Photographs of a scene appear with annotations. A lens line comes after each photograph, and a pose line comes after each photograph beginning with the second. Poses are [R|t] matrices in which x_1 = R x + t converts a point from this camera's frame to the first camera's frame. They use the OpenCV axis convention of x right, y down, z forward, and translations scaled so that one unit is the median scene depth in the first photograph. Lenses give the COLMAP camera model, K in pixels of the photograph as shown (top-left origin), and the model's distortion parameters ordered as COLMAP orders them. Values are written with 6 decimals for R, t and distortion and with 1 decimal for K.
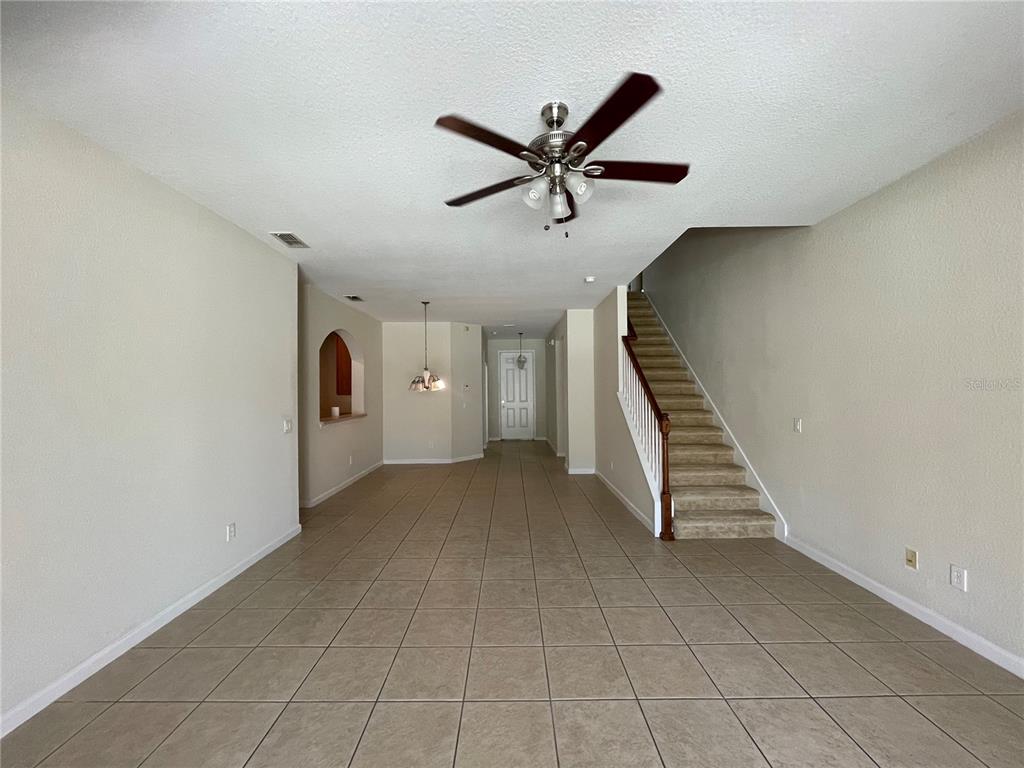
lens RADIAL K [[414.6, 0, 513.1], [0, 414.6, 385.1], [0, 0, 1]] dist [0.000972, -0.000466]
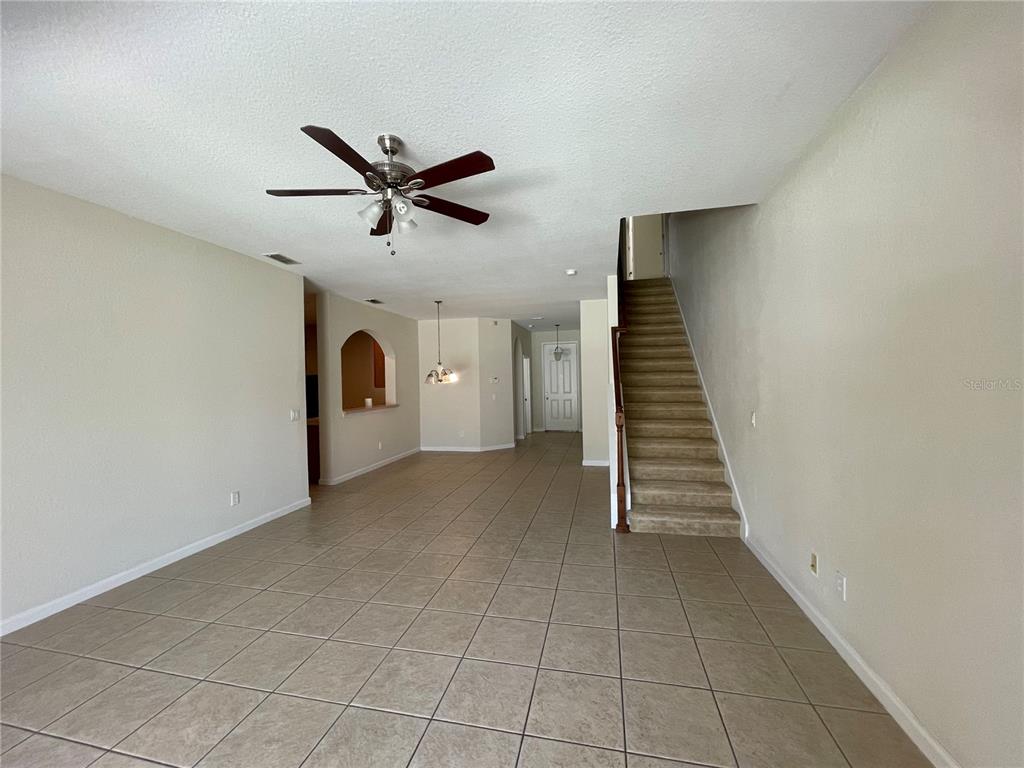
lens RADIAL K [[414.6, 0, 501.3], [0, 414.6, 385.7], [0, 0, 1]] dist [0.000972, -0.000466]
pose [[0.975494, -0.005411, -0.219959, 0.264788], [0.010435, 0.999710, 0.021685, -0.003677], [0.219778, -0.023449, 0.975268, -0.026424]]
